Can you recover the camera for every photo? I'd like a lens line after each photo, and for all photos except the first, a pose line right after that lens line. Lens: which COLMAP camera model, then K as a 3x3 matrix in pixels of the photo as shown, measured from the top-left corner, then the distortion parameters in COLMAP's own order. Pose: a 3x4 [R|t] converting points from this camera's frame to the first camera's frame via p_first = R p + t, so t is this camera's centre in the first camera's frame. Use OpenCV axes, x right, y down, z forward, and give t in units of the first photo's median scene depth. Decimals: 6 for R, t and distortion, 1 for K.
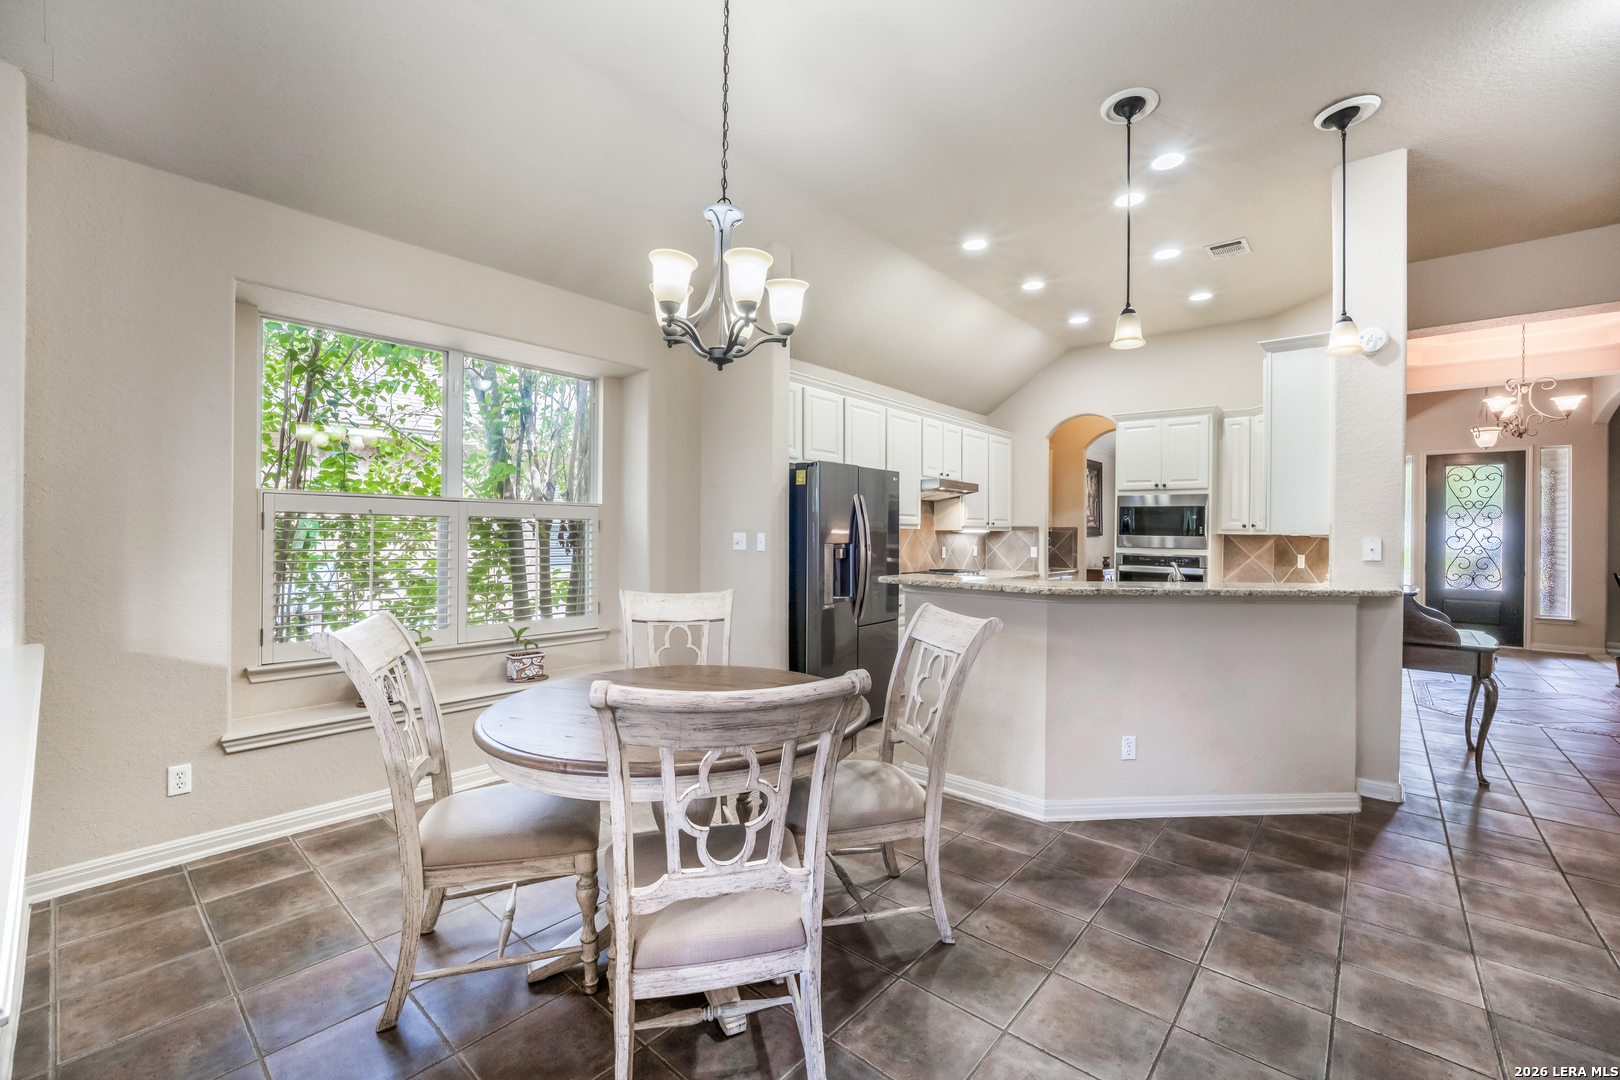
lens RADIAL K [[666.9, 0, 801.8], [0, 666.9, 538.0], [0, 0, 1]] dist [-0.013807, 0.002818]
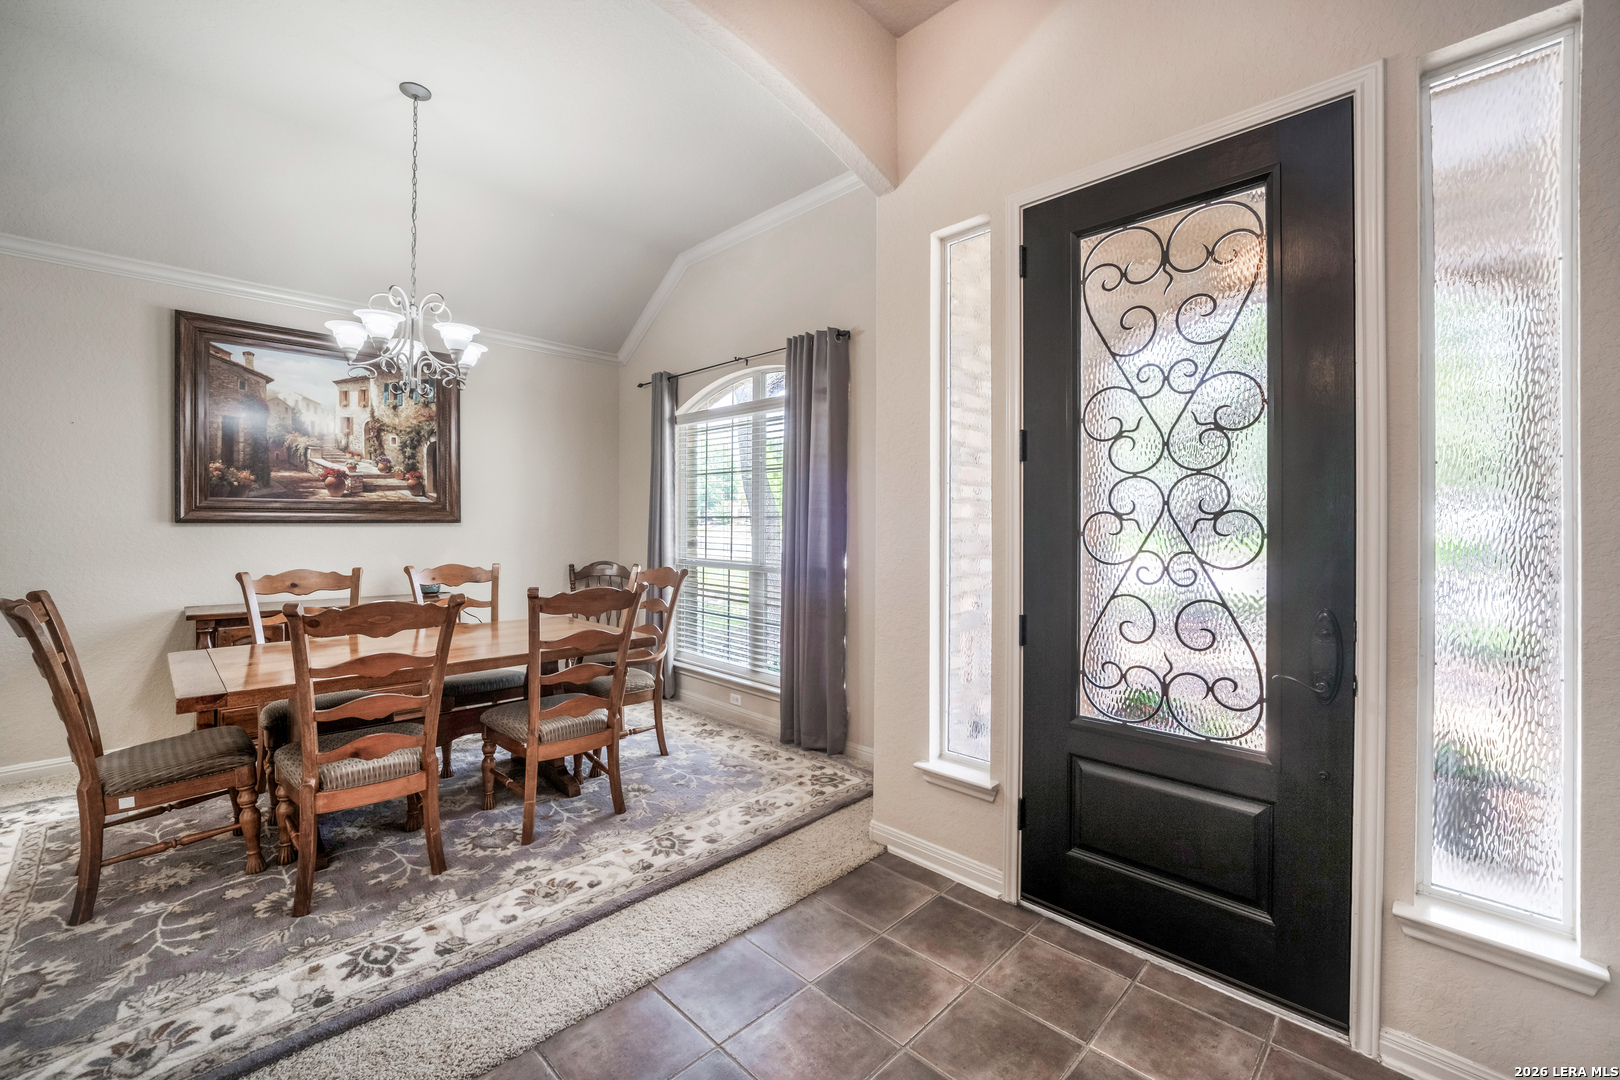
lens RADIAL K [[666.9, 0, 809.0], [0, 666.9, 527.0], [0, 0, 1]] dist [-0.013807, 0.002818]
pose [[0.998253, -0.005562, -0.058818, 0.891627], [0.005608, 0.999984, 0.000618, 0.002564], [0.058814, -0.000947, 0.998269, 0.741749]]
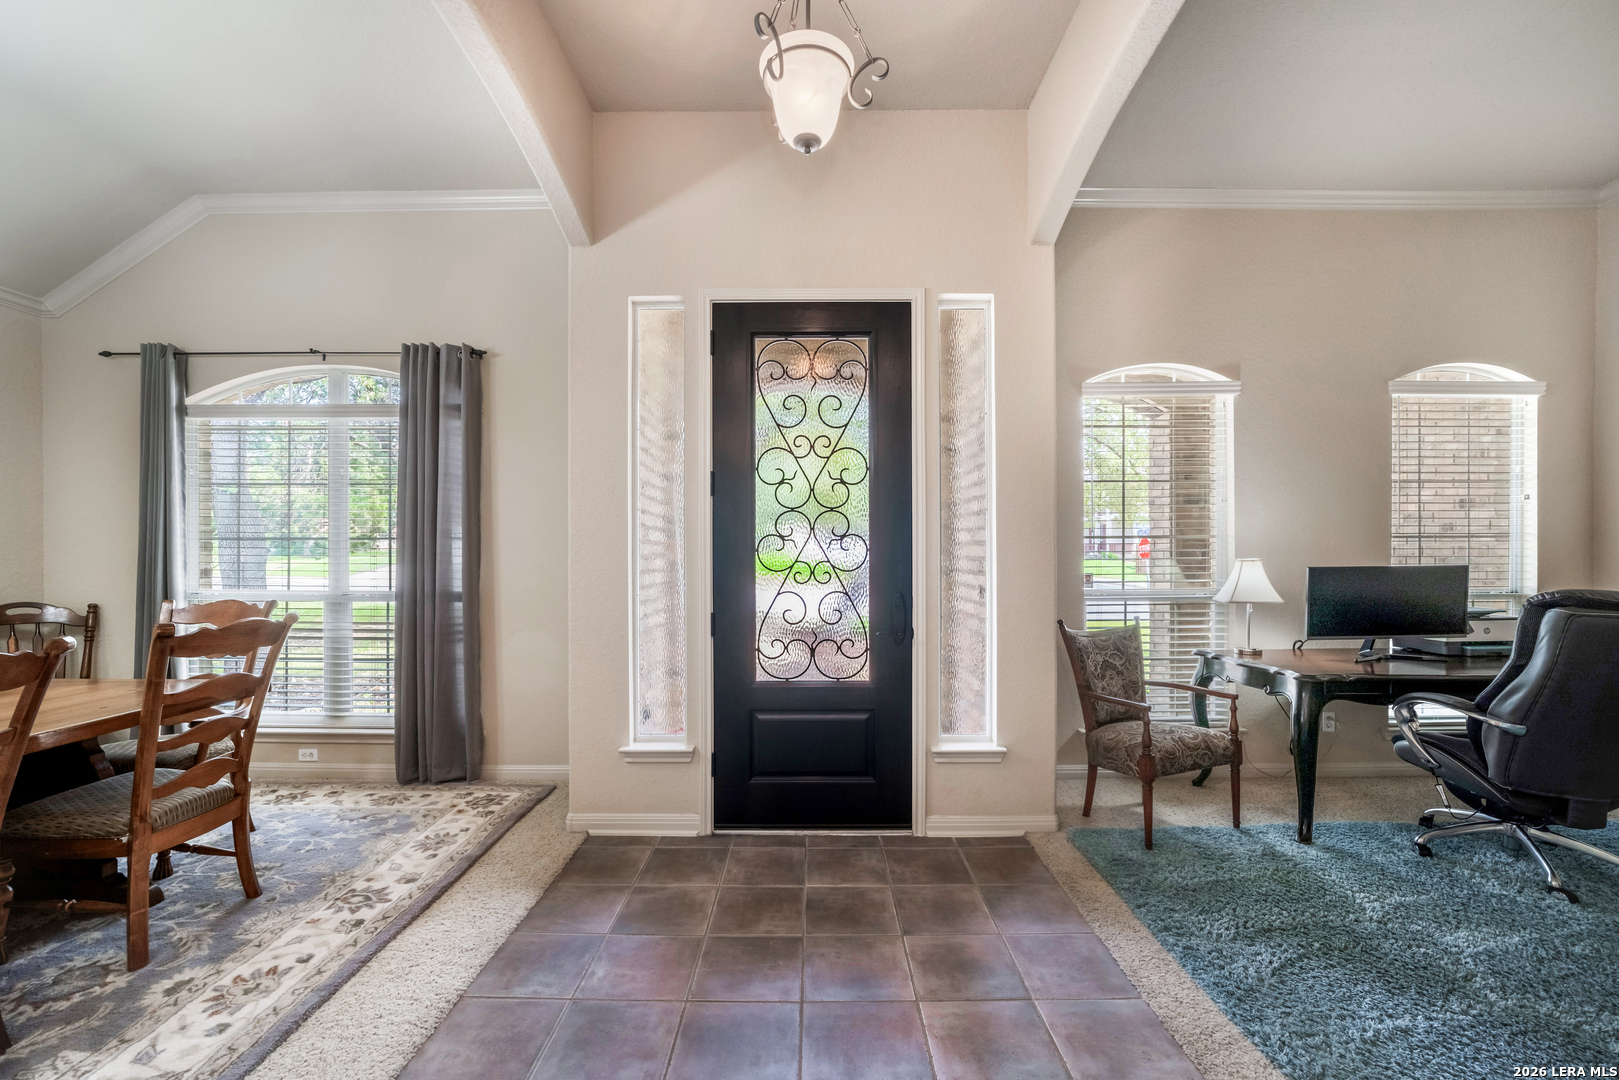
lens RADIAL K [[666.5, 0, 800.6], [0, 666.5, 553.9], [0, 0, 1]] dist [-0.013807, 0.002818]
pose [[0.760339, -0.010715, 0.649438, 0.765976], [0.010095, 0.999938, 0.004679, 0.006581], [-0.649448, 0.002998, 0.760400, 0.716540]]
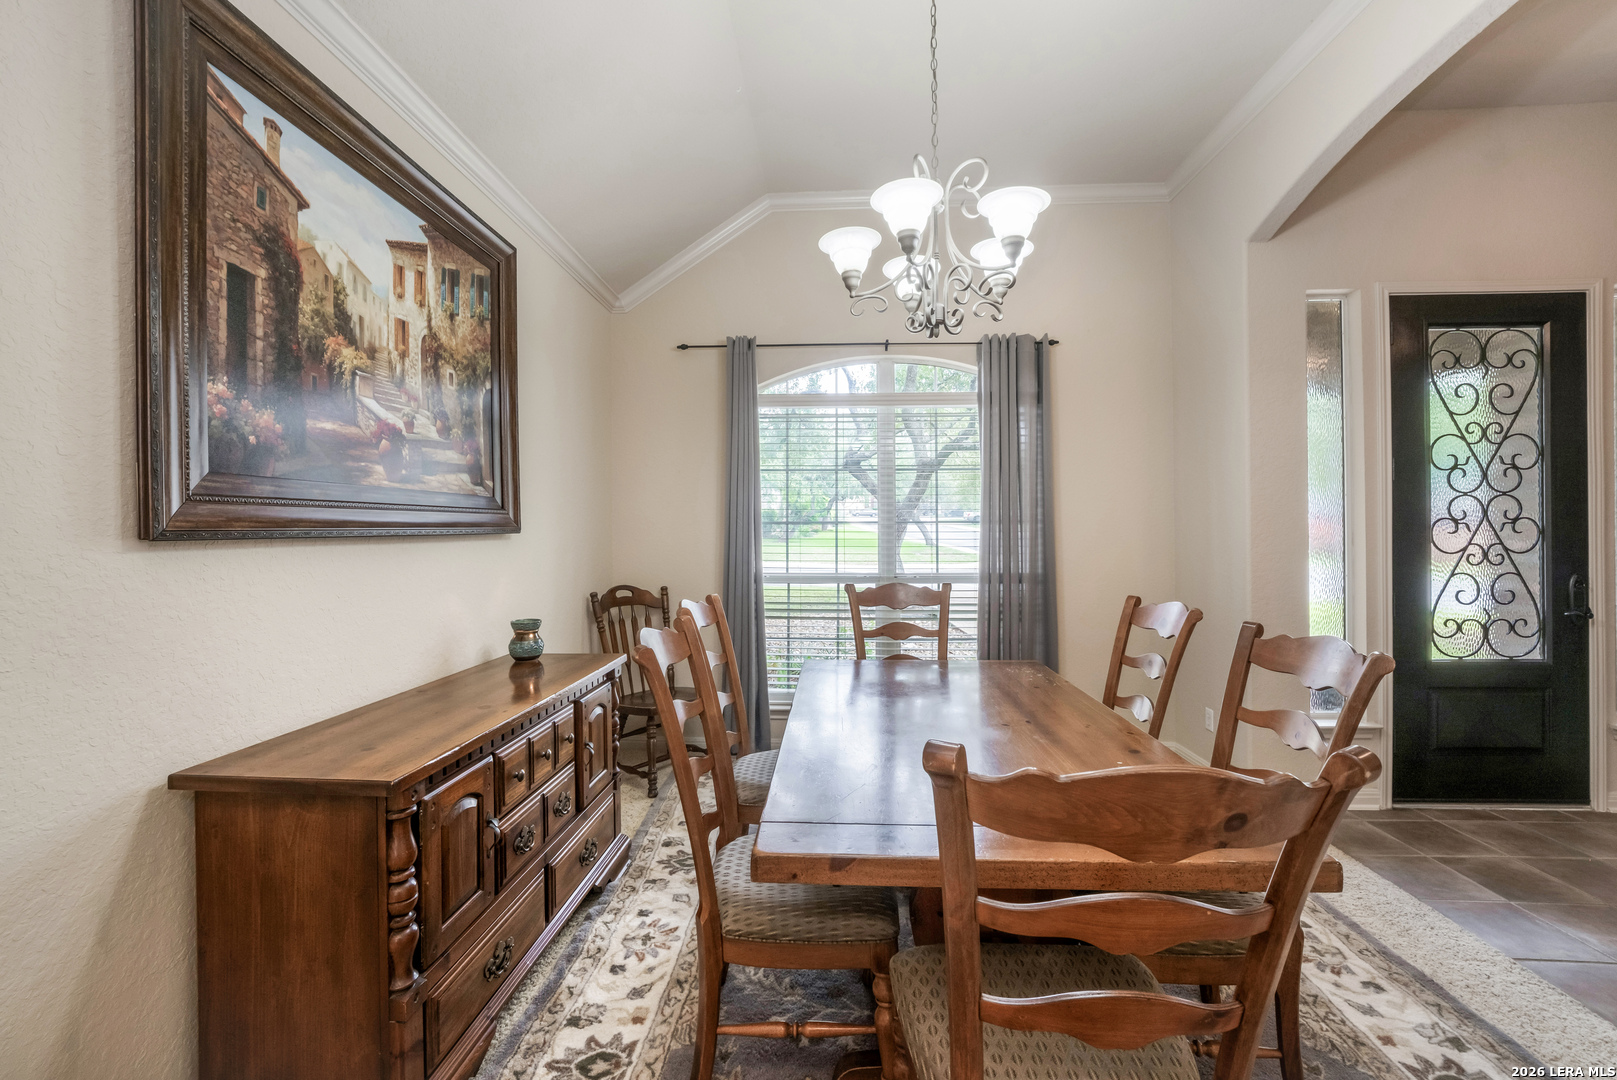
lens RADIAL K [[665.7, 0, 798.7], [0, 665.7, 528.9], [0, 0, 1]] dist [-0.013807, 0.002818]
pose [[0.782194, -0.013470, 0.622890, 0.474387], [0.015141, 0.999882, 0.002609, -0.002821], [-0.622851, 0.007391, 0.782305, 0.937933]]
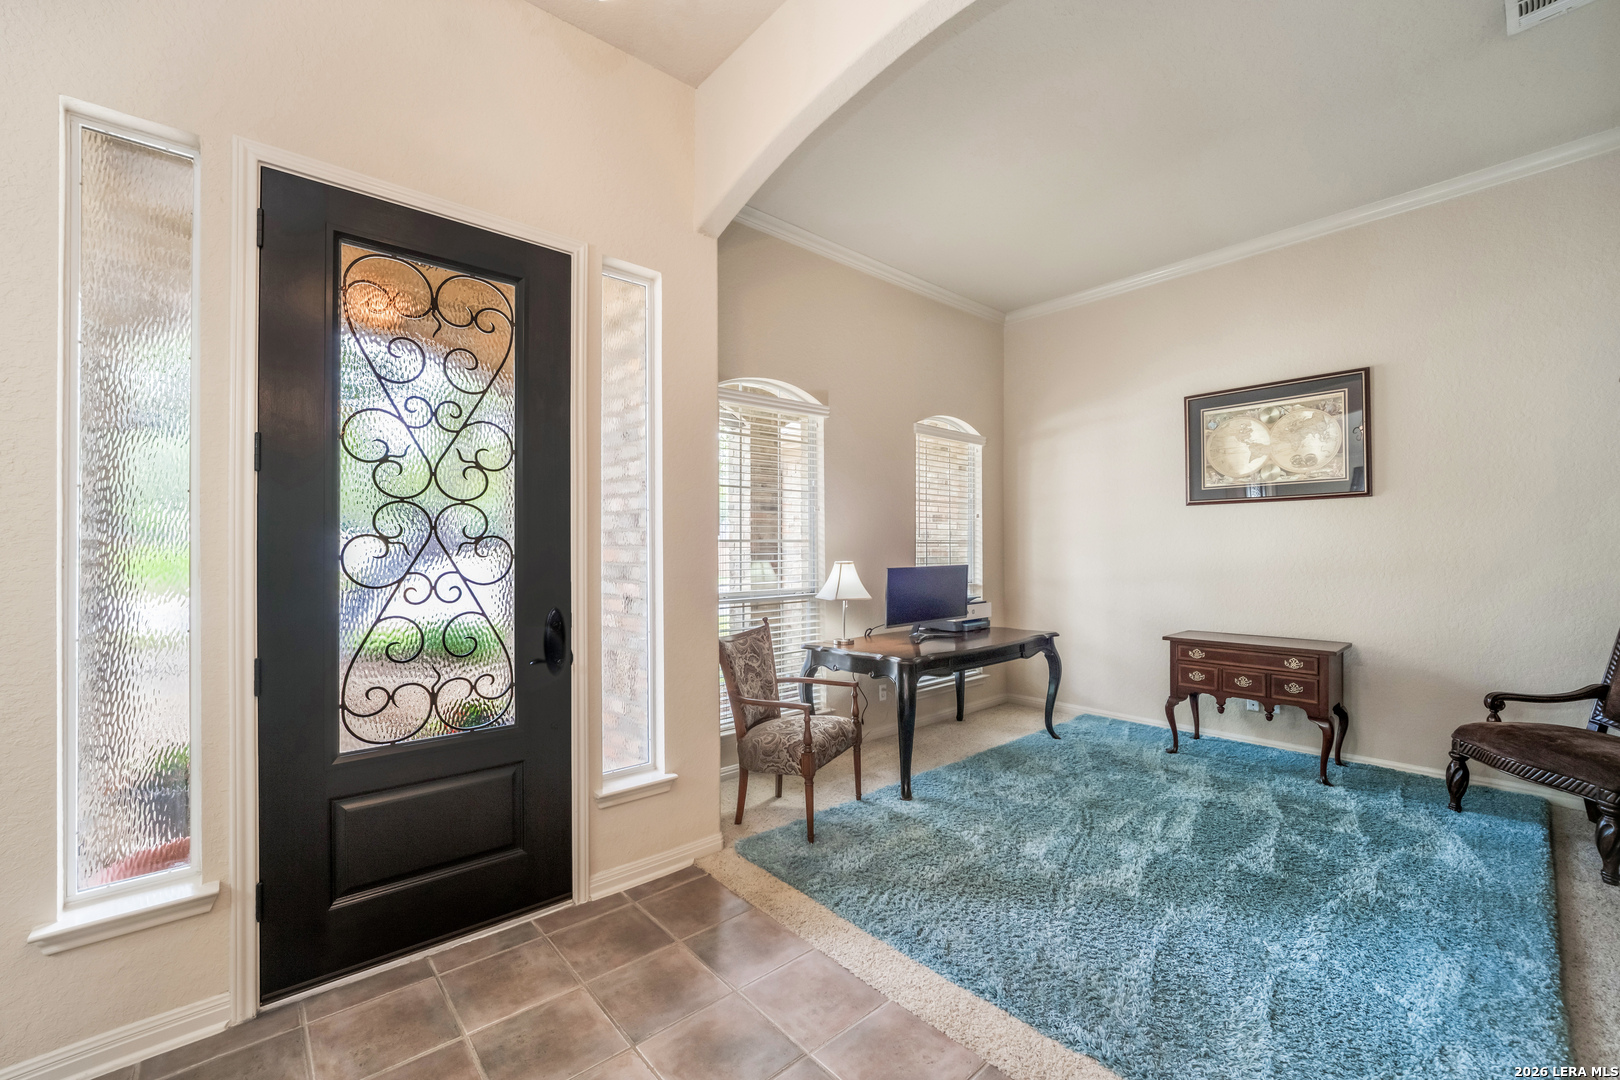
lens RADIAL K [[666.9, 0, 808.9], [0, 666.9, 545.6], [0, 0, 1]] dist [-0.013807, 0.002818]
pose [[0.137443, -0.002208, 0.990507, 0.767857], [0.006090, 0.999980, 0.001384, 0.002328], [-0.990491, 0.005842, 0.137454, 0.805436]]
